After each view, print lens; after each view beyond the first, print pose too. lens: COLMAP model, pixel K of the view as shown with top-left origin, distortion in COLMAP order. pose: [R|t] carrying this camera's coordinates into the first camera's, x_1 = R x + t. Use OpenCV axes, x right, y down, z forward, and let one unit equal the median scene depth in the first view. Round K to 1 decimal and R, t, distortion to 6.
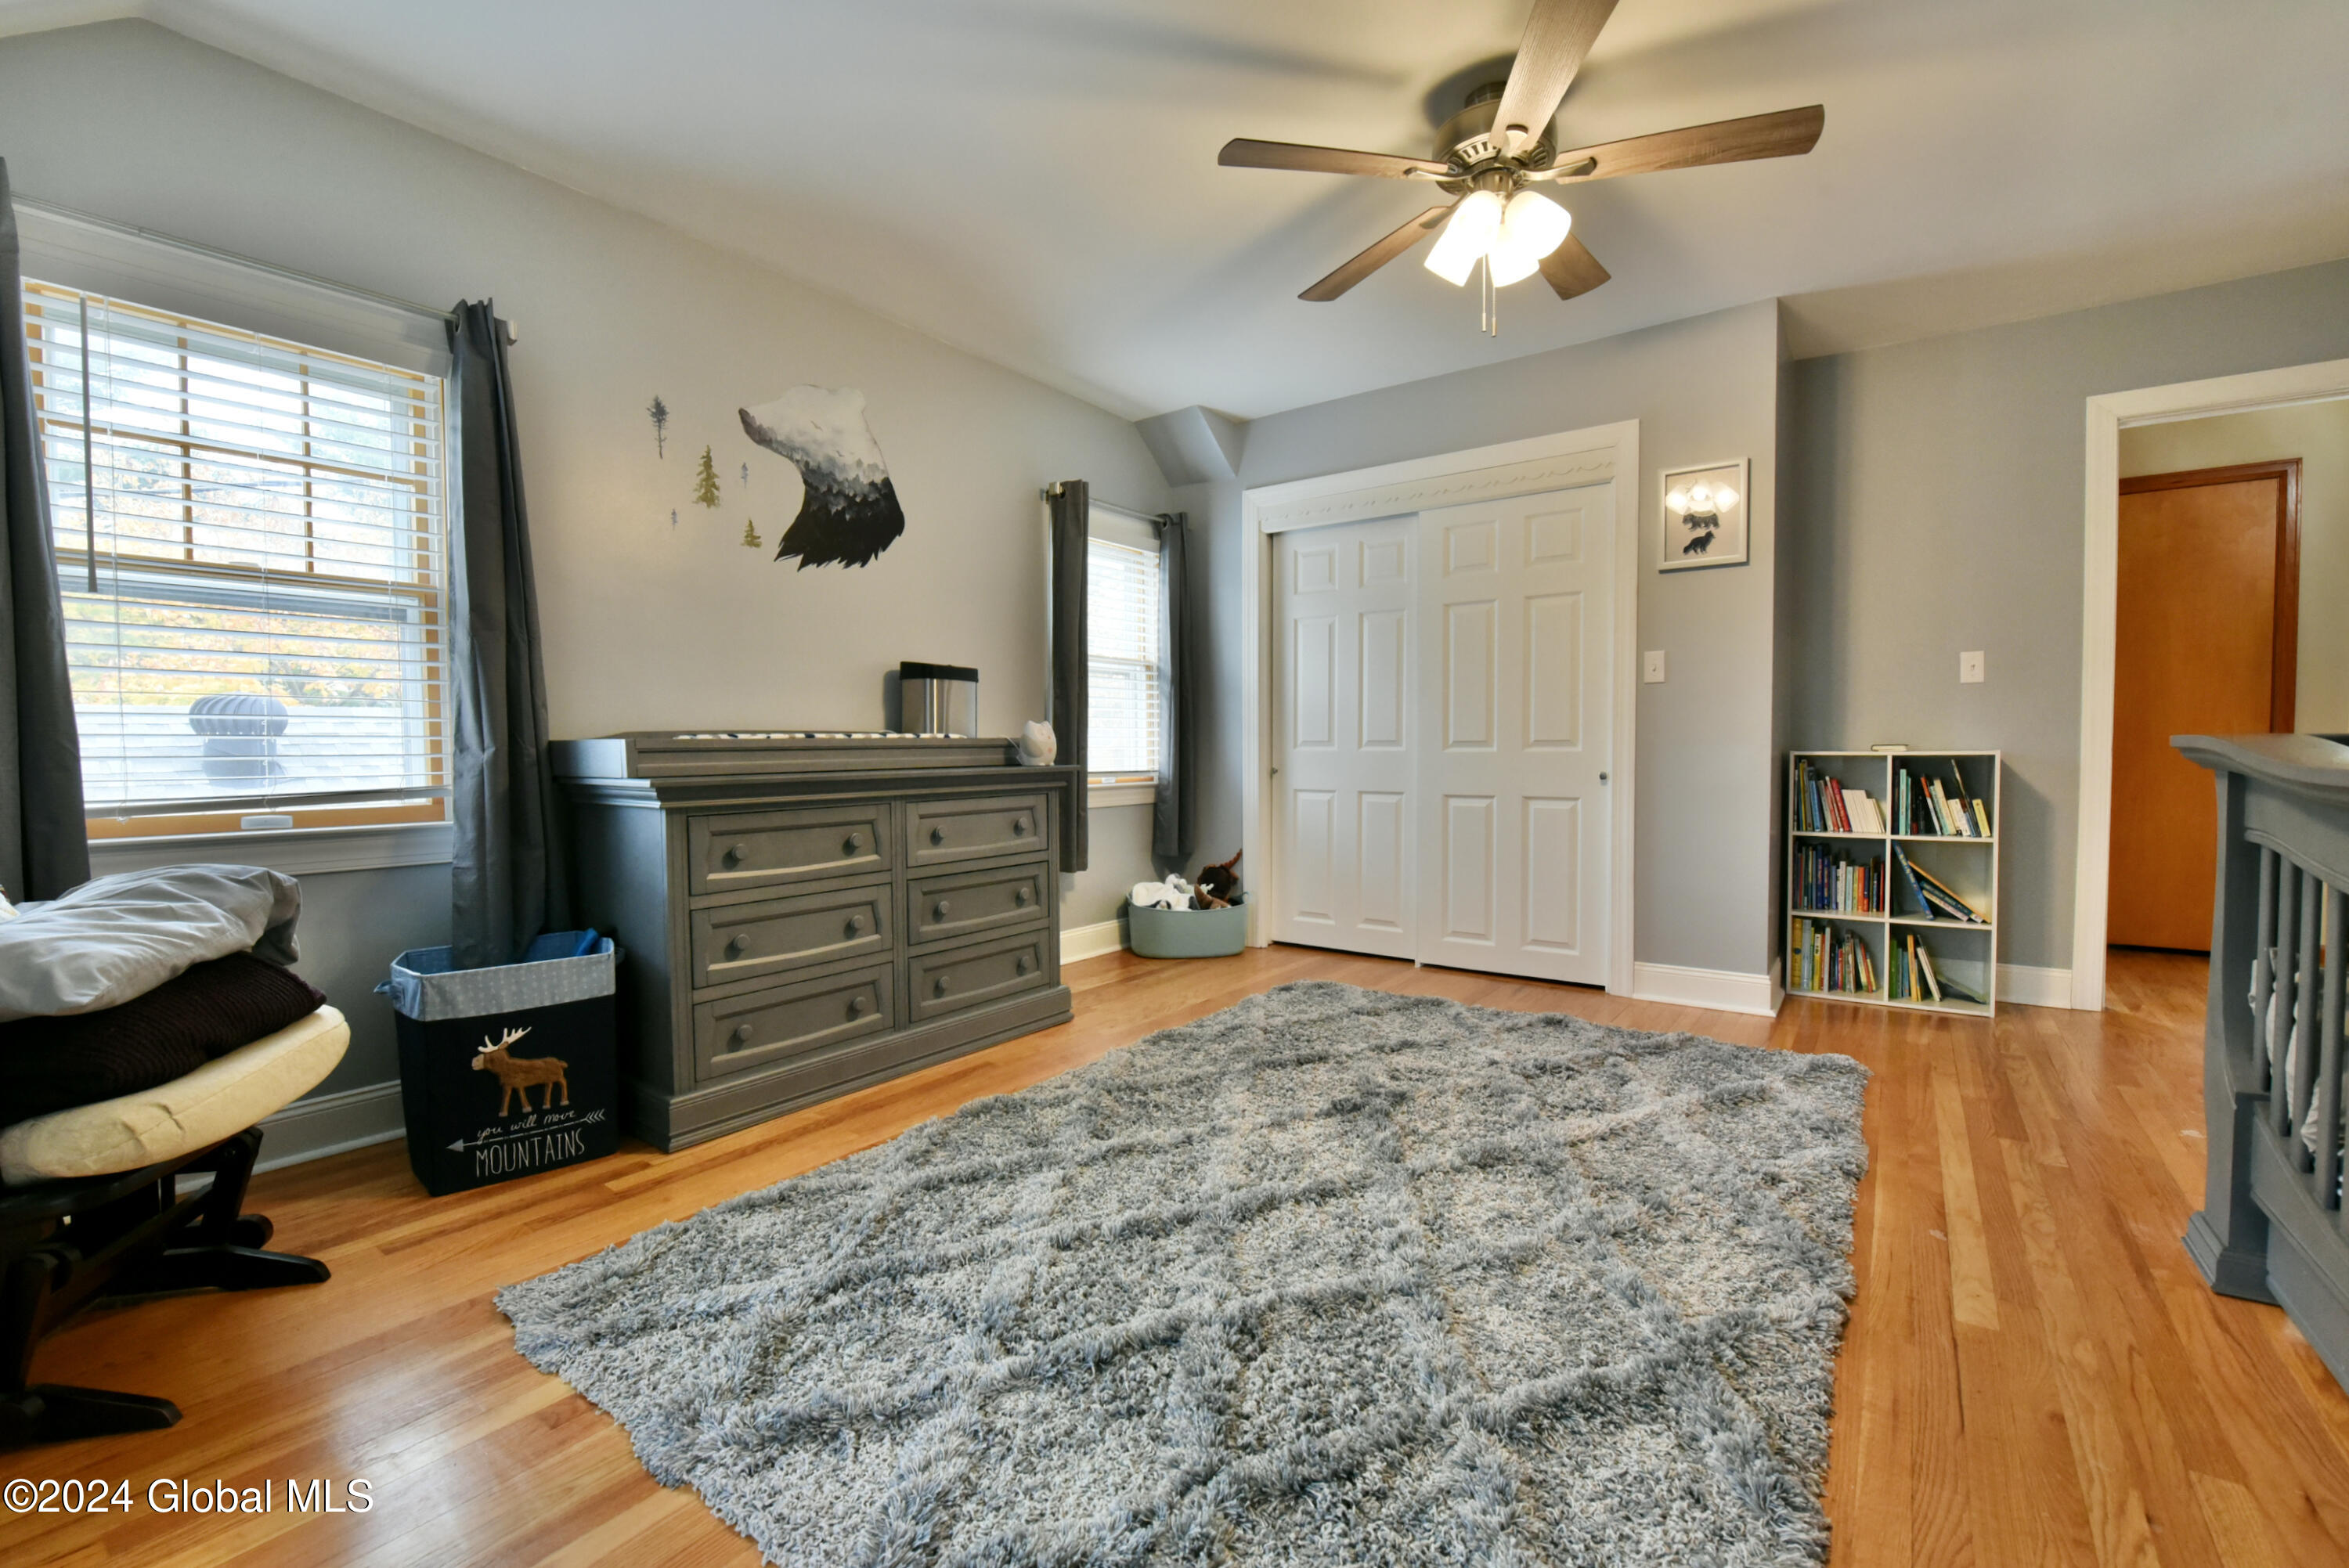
lens RADIAL K [[970.0, 0, 1174.5], [0, 970.0, 784.0], [0, 0, 1]] dist [-0.022023, -0.000045]
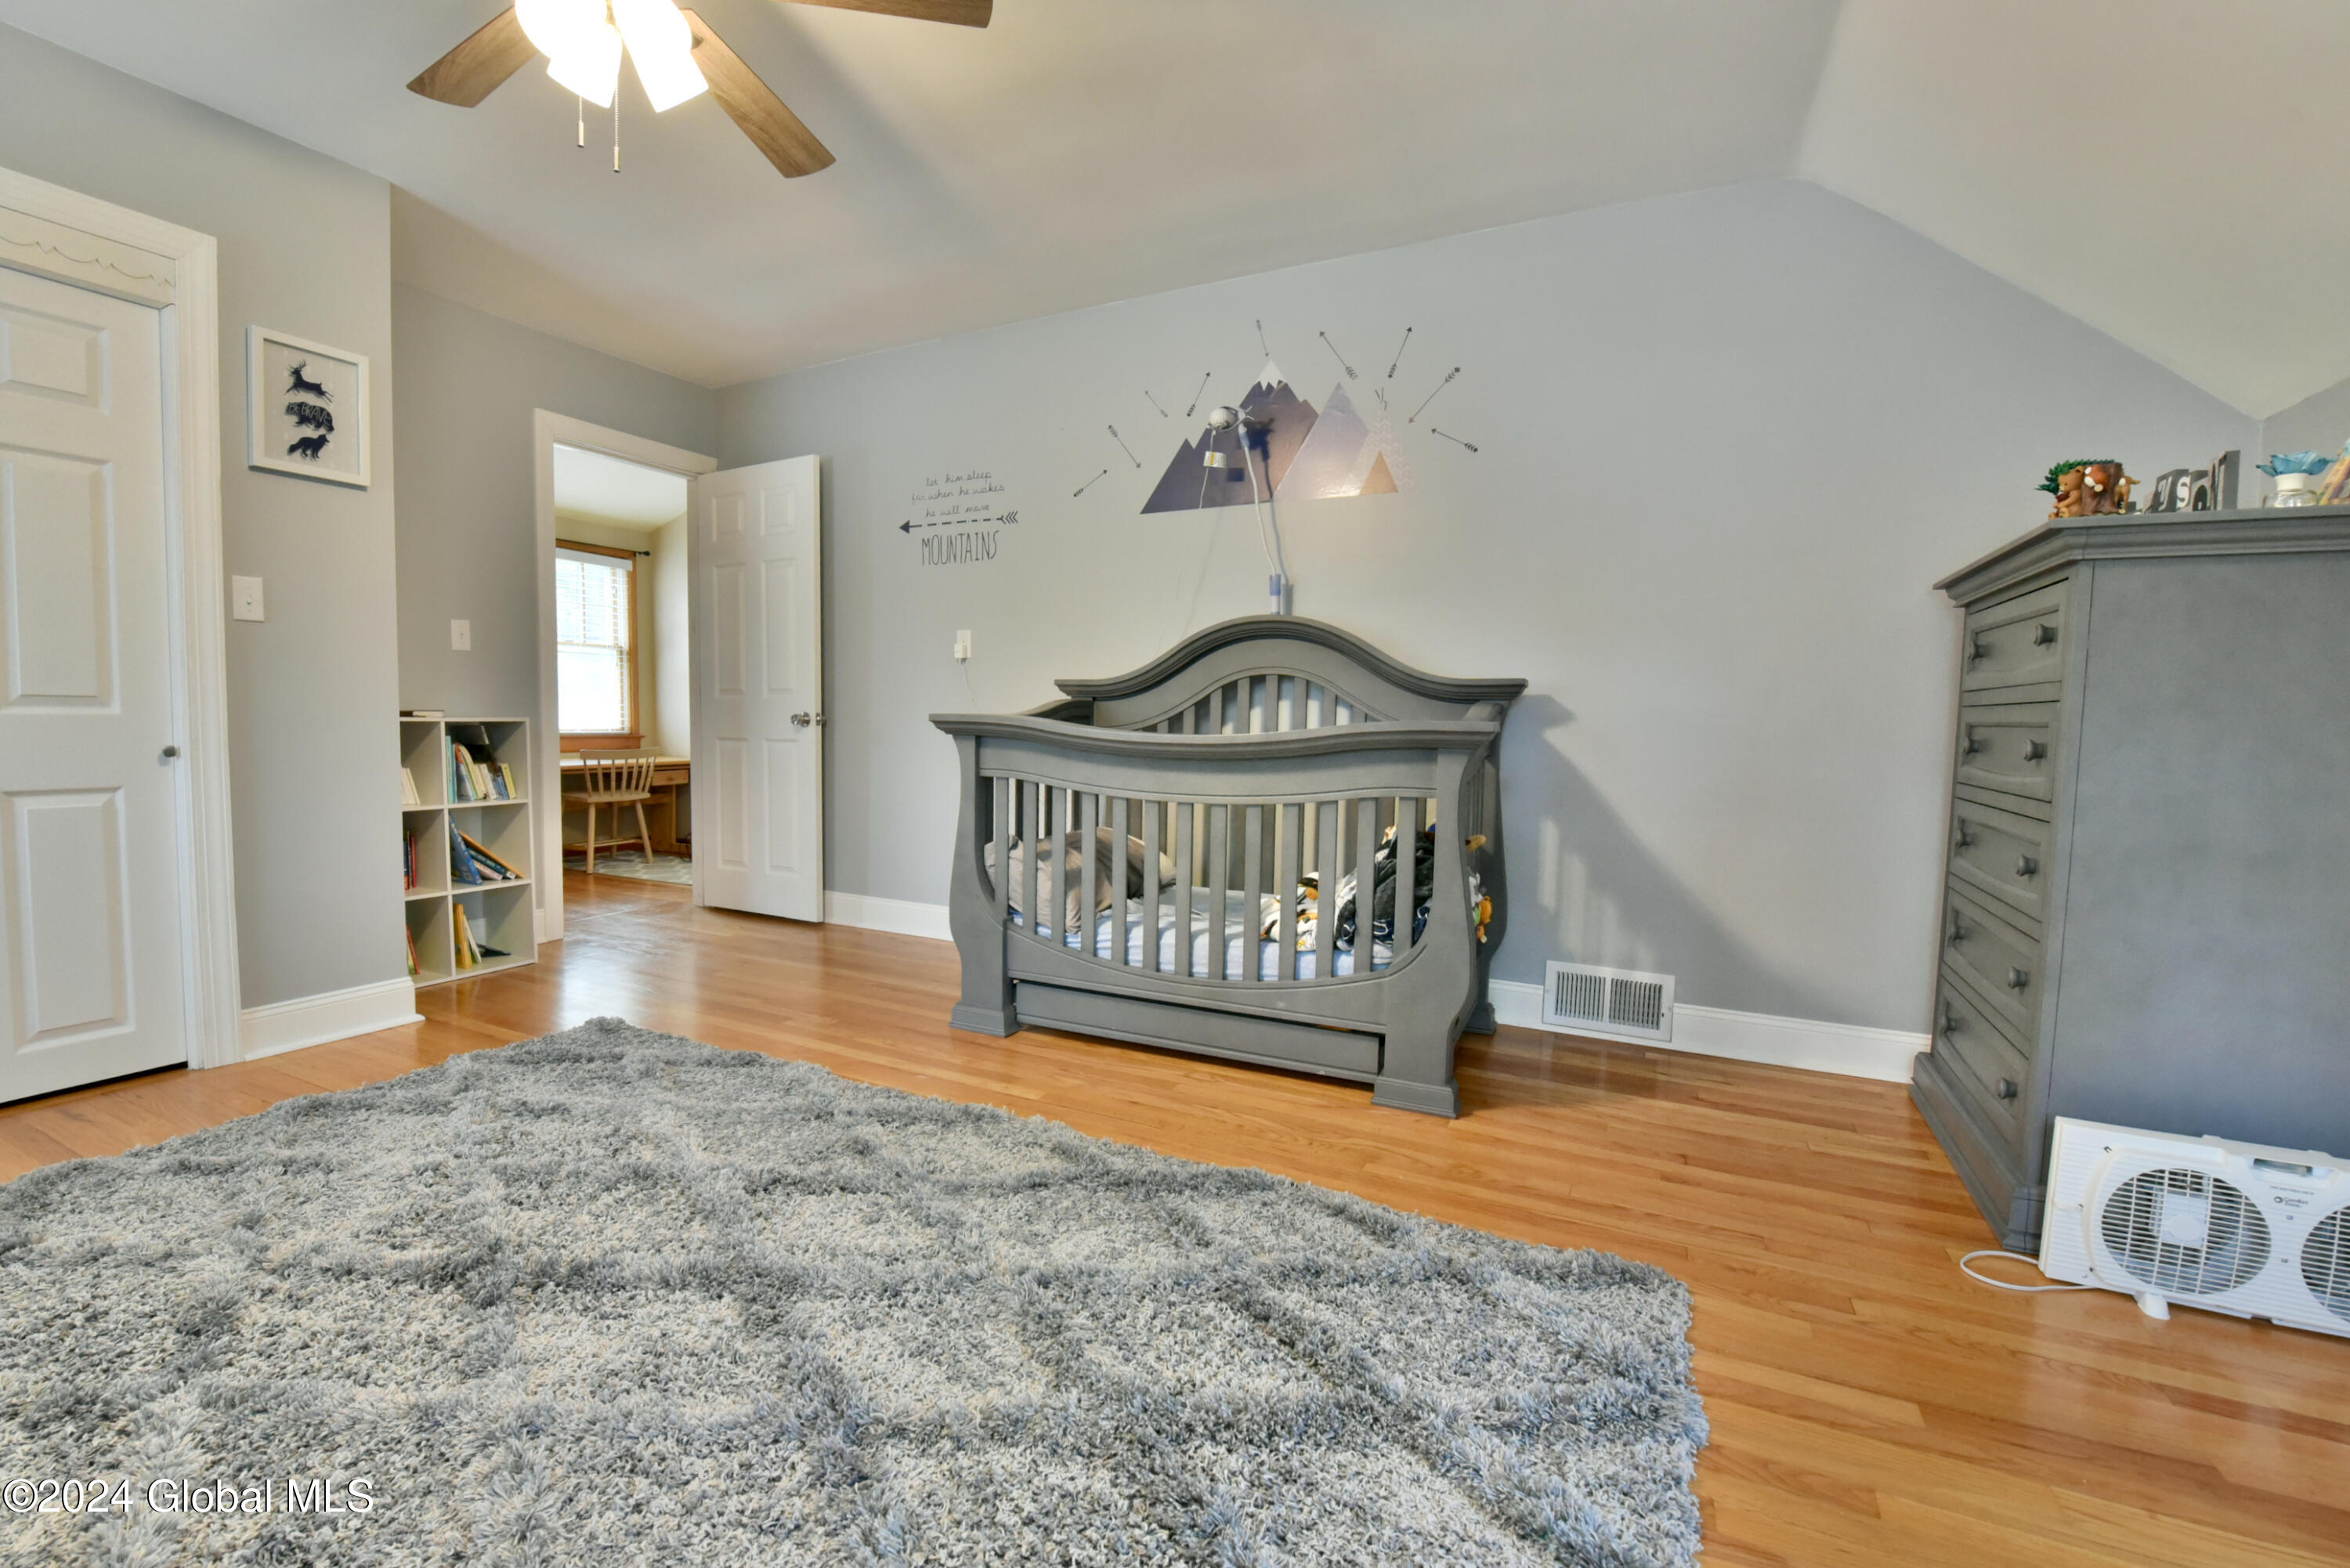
lens RADIAL K [[1039.0, 0, 1075.0], [0, 1039.0, 785.8], [0, 0, 1]] dist [-0.026632, -0.000107]
pose [[-0.121969, -0.060034, 0.990717, -0.353569], [0.019070, 0.997843, 0.062814, -0.018213], [-0.992351, 0.026554, -0.120561, 0.495731]]
